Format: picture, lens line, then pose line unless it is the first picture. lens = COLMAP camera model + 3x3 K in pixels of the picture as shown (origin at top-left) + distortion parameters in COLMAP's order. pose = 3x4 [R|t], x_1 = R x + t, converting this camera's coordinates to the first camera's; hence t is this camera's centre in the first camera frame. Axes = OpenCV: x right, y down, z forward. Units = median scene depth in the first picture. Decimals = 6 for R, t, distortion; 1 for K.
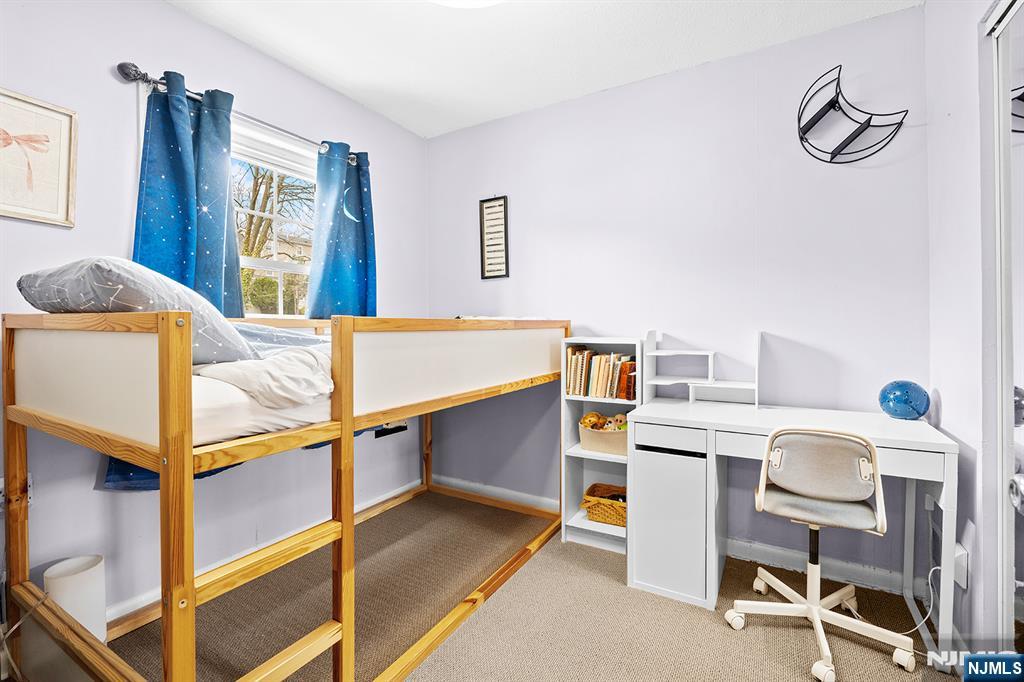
lens RADIAL K [[462.1, 0, 506.4], [0, 462.1, 331.3], [0, 0, 1]] dist [-0.009418, 0.002372]
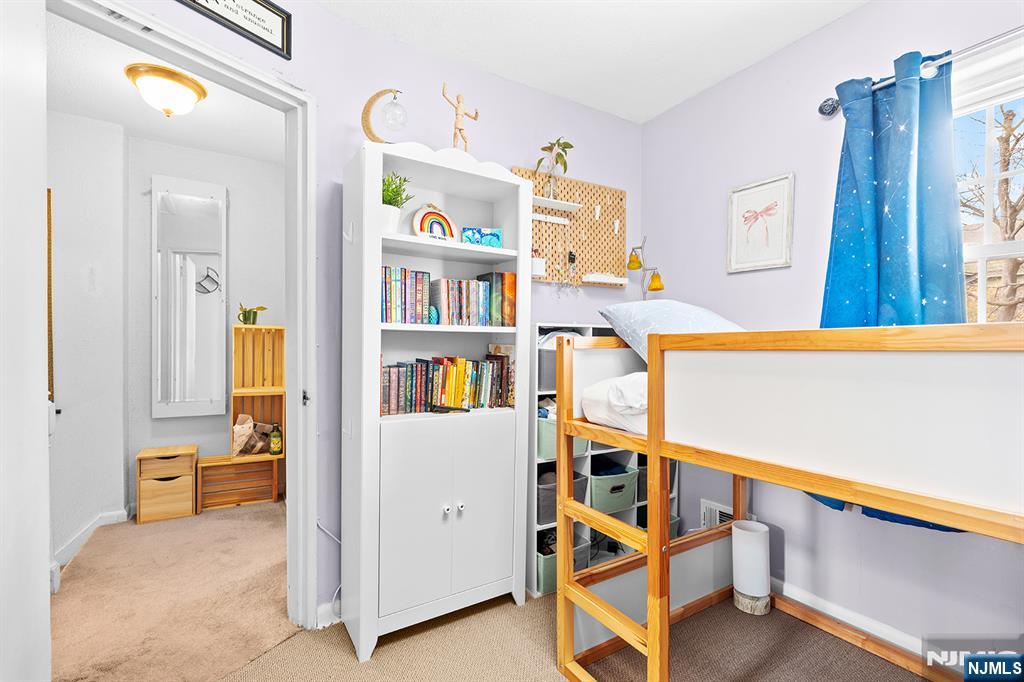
lens RADIAL K [[462.1, 0, 506.6], [0, 462.1, 349.4], [0, 0, 1]] dist [-0.009418, 0.002372]
pose [[-0.462518, 0.002115, -0.886607, 0.513993], [-0.004285, 0.999980, 0.004621, -0.003990], [0.886599, 0.005936, -0.462500, 0.902588]]
